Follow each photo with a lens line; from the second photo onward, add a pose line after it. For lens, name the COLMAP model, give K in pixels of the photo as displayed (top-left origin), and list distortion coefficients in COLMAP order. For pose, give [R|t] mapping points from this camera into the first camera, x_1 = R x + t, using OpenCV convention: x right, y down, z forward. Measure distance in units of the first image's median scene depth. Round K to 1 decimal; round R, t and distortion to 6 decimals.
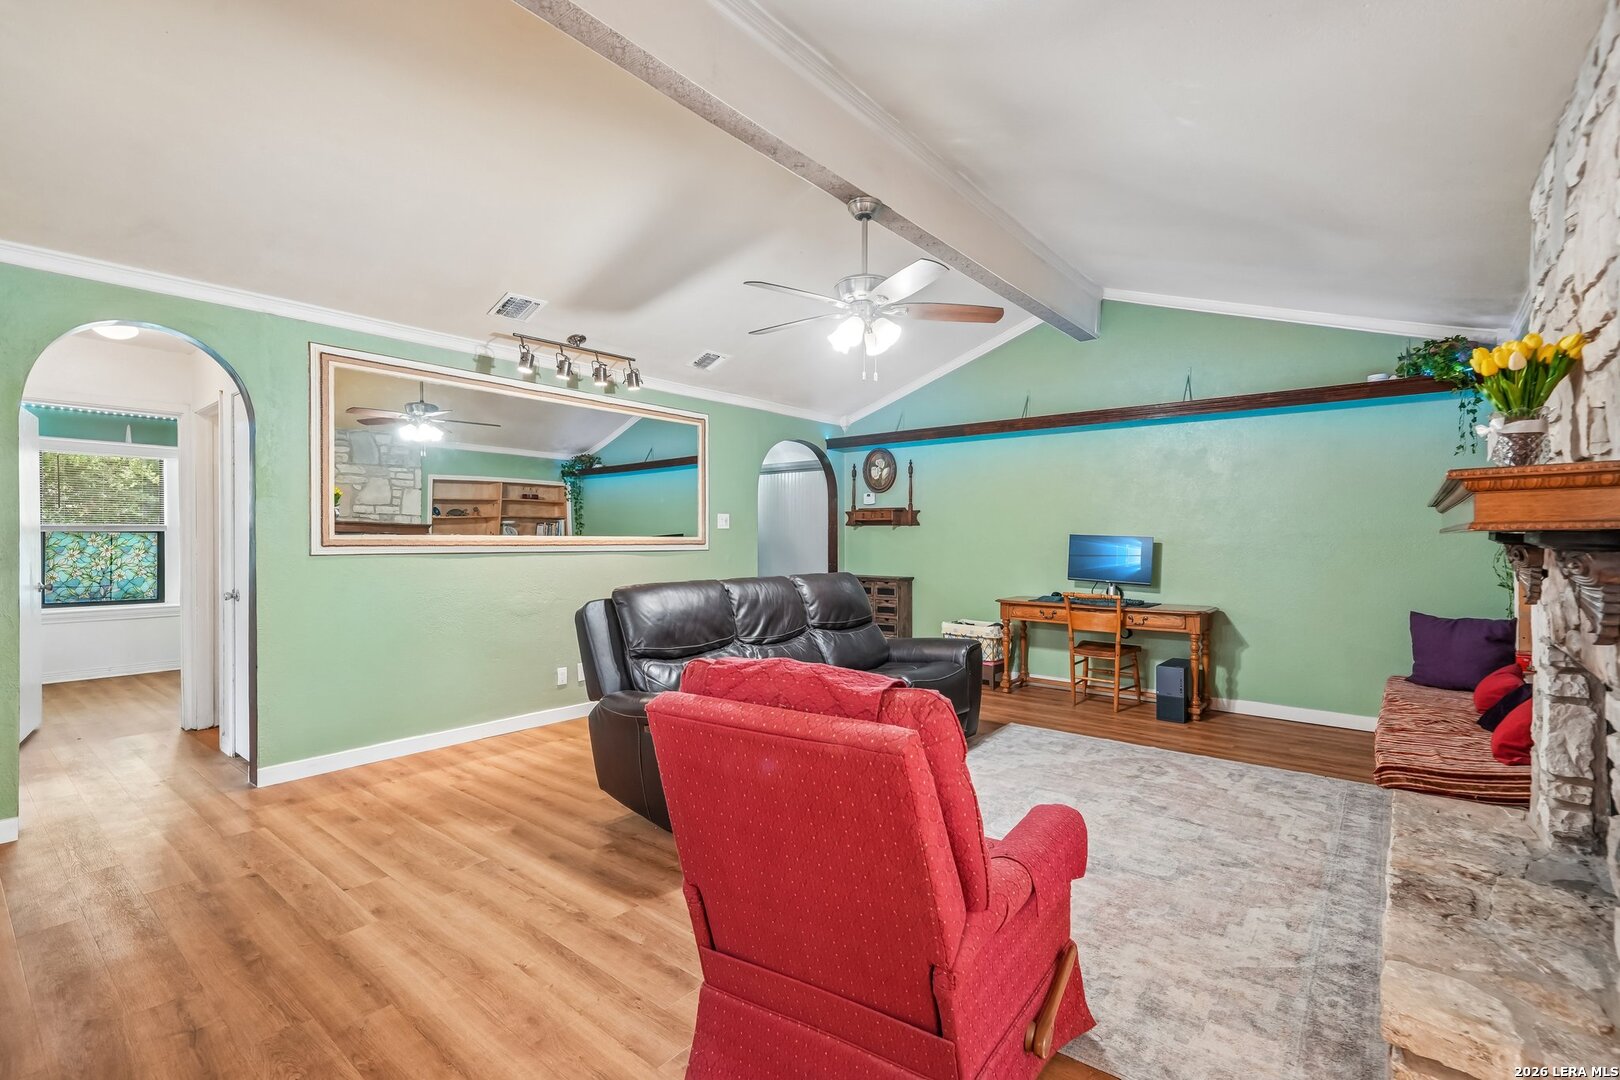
lens RADIAL K [[721.0, 0, 818.2], [0, 721.0, 539.6], [0, 0, 1]] dist [0.008947, 0.000154]
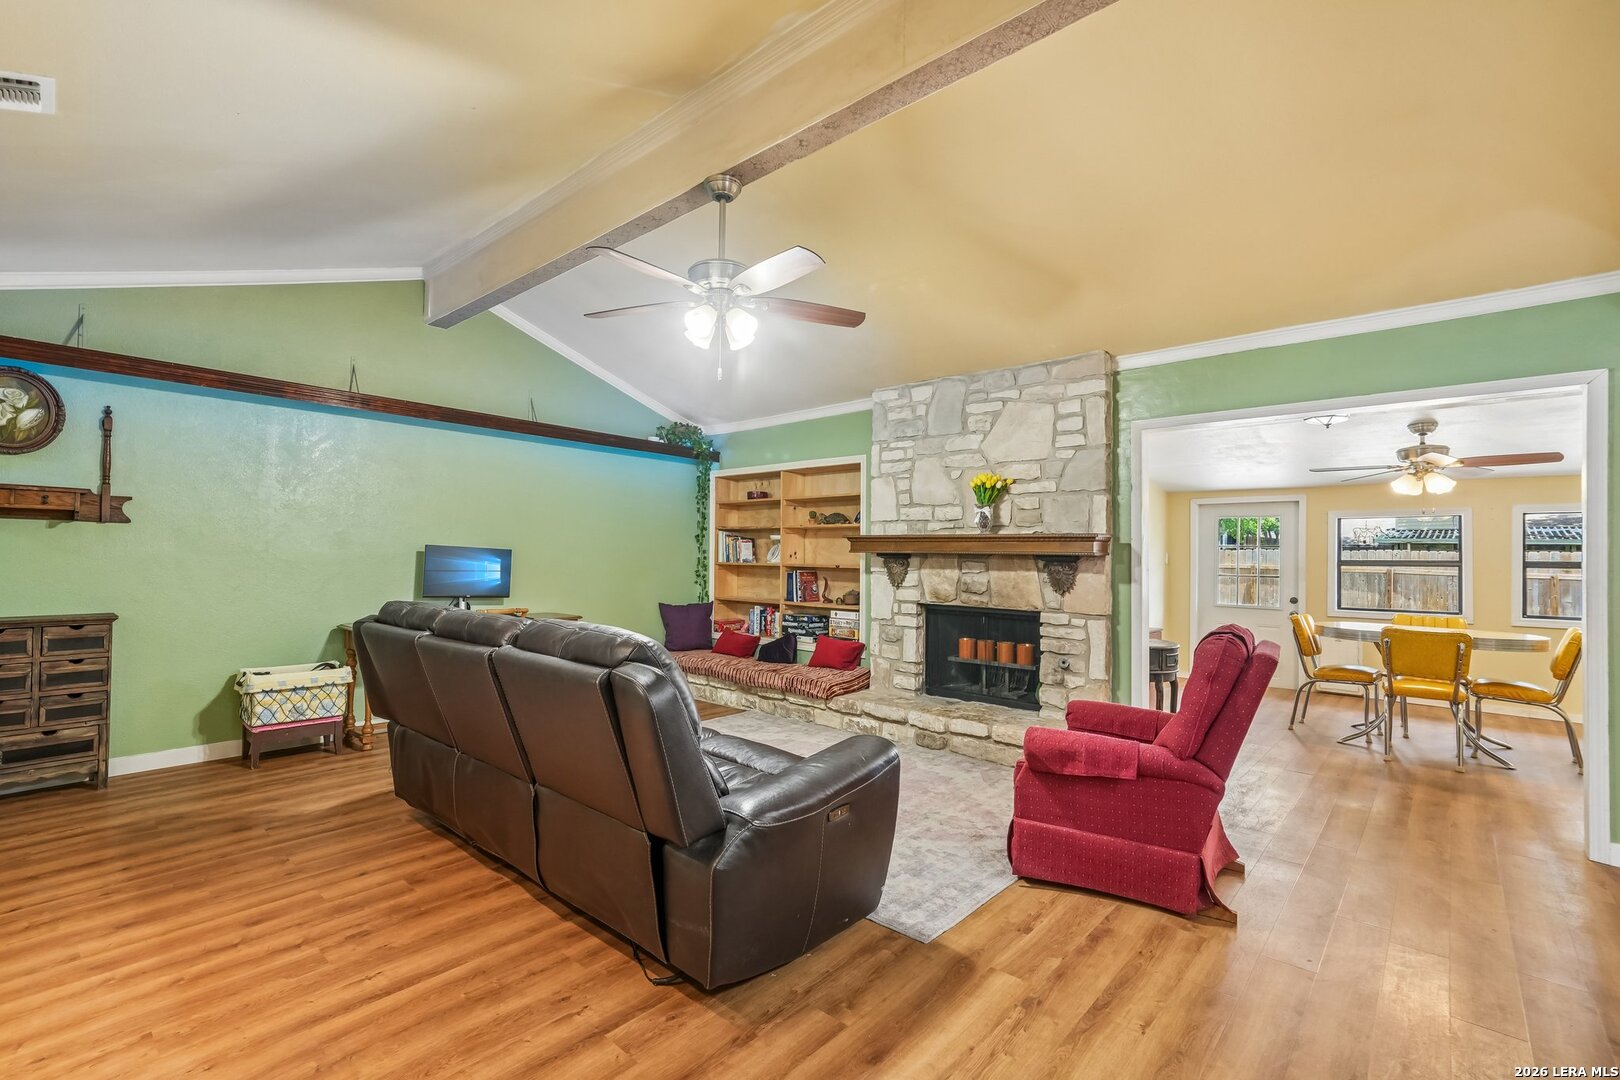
lens RADIAL K [[719.3, 0, 814.6], [0, 719.3, 555.5], [0, 0, 1]] dist [-0.001886, -0.000205]
pose [[0.045558, 0.002119, 0.998959, -0.528969], [-0.006340, 0.999978, -0.001832, 0.004871], [-0.998942, -0.006250, 0.045570, 0.551381]]
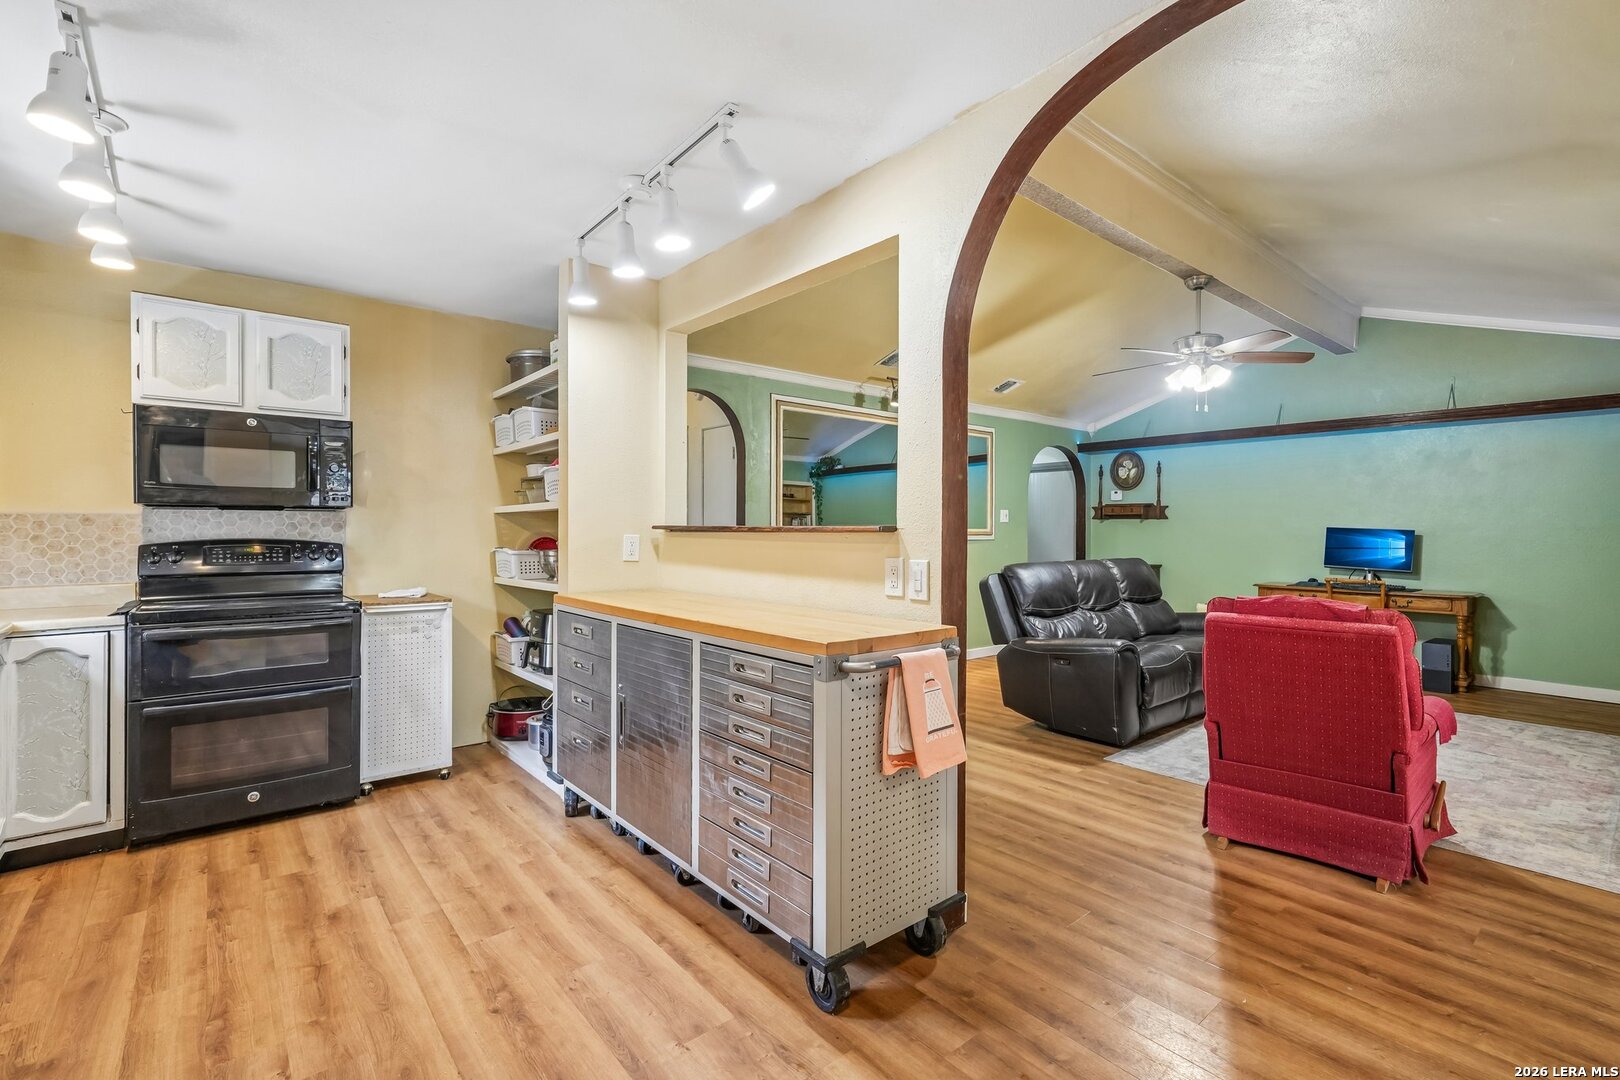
lens RADIAL K [[734.3, 0, 815.3], [0, 734.3, 534.3], [0, 0, 1]] dist [0.000479, 0.006225]
pose [[0.983268, 0.002428, -0.182151, -0.249885], [-0.001839, 0.999993, 0.003405, 0.001575], [0.182158, -0.003013, 0.983265, -0.301120]]
